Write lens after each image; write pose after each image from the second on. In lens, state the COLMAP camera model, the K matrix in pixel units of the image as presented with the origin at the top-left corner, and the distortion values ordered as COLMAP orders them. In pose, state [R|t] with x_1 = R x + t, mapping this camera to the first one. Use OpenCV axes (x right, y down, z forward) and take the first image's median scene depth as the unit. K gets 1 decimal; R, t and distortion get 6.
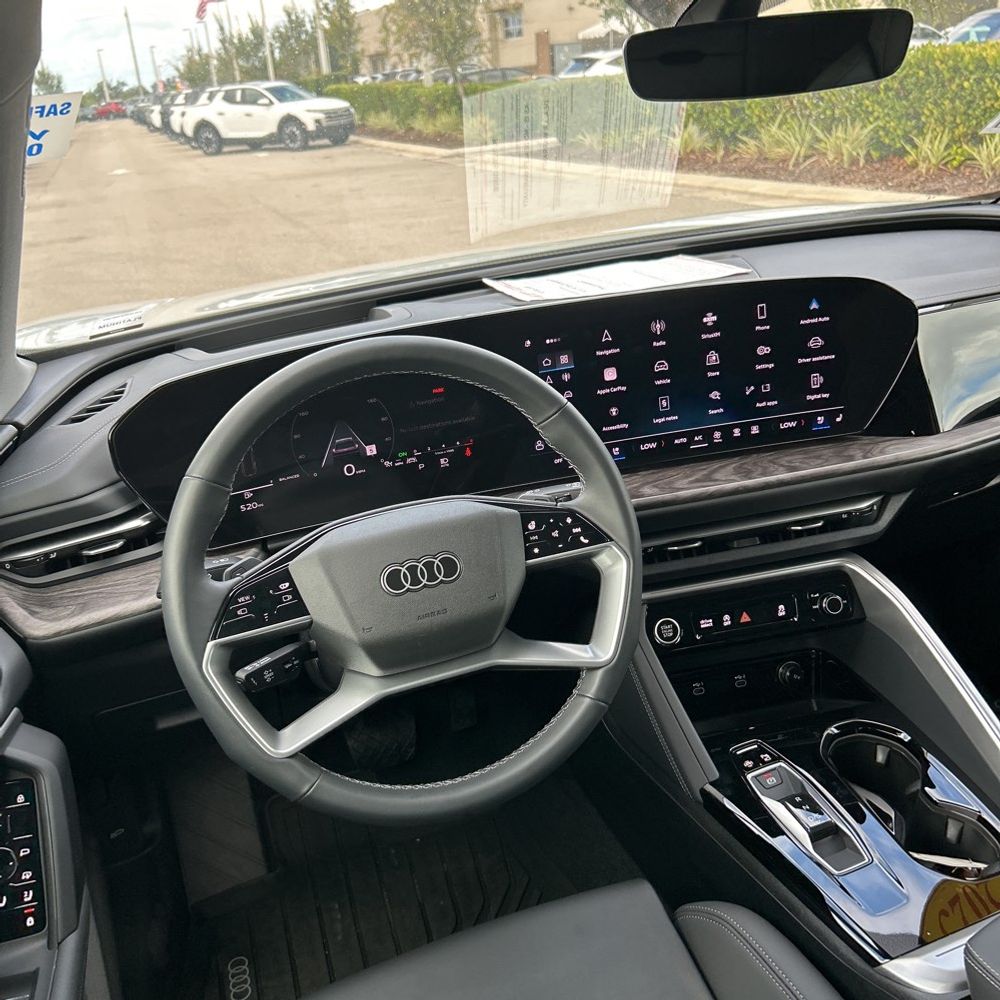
lens RADIAL K [[1024.2, 0, 472.8], [0, 1024.2, 481.6], [0, 0, 1]] dist [0.054898, -0.011168]
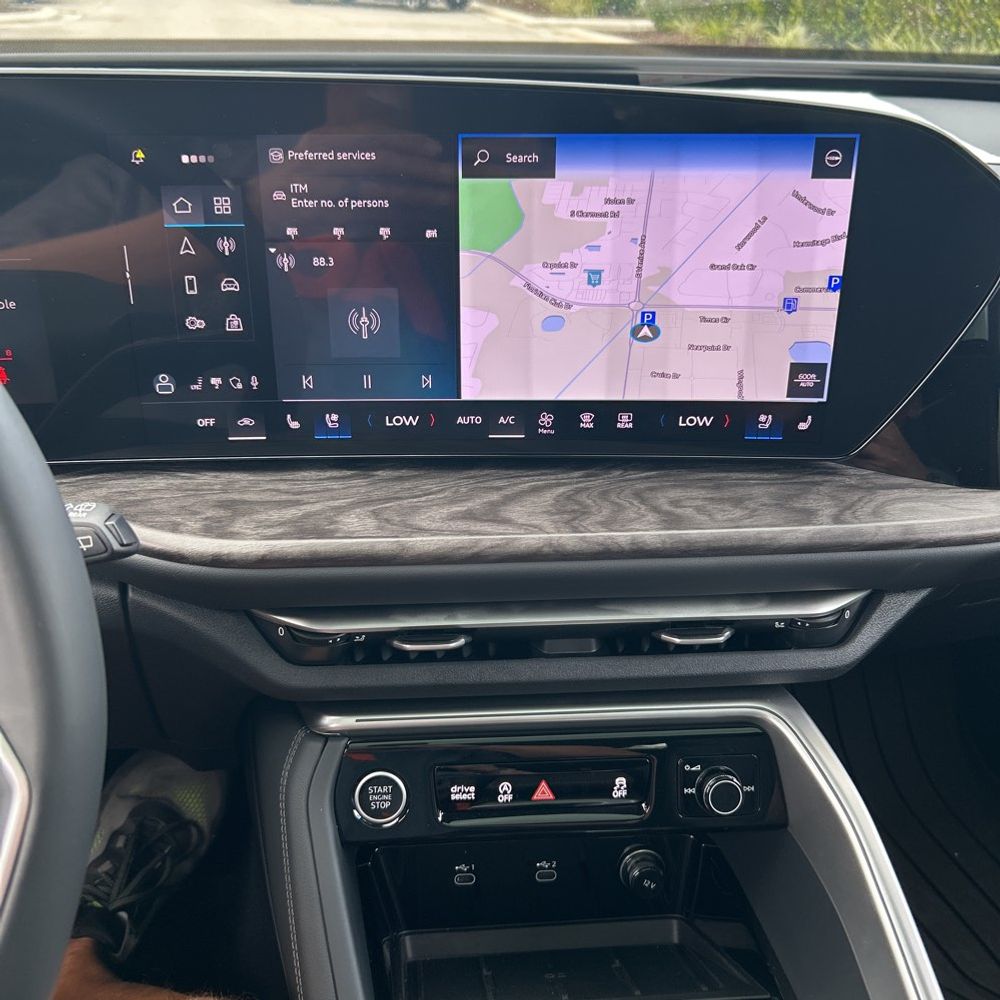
lens RADIAL K [[989.0, 0, 496.4], [0, 989.0, 481.5], [0, 0, 1]] dist [0.185777, -0.518163]
pose [[0.987645, 0.154609, -0.025581, 0.231472], [-0.151033, 0.982636, 0.107772, -0.063664], [0.041799, -0.102577, 0.993847, 0.534254]]
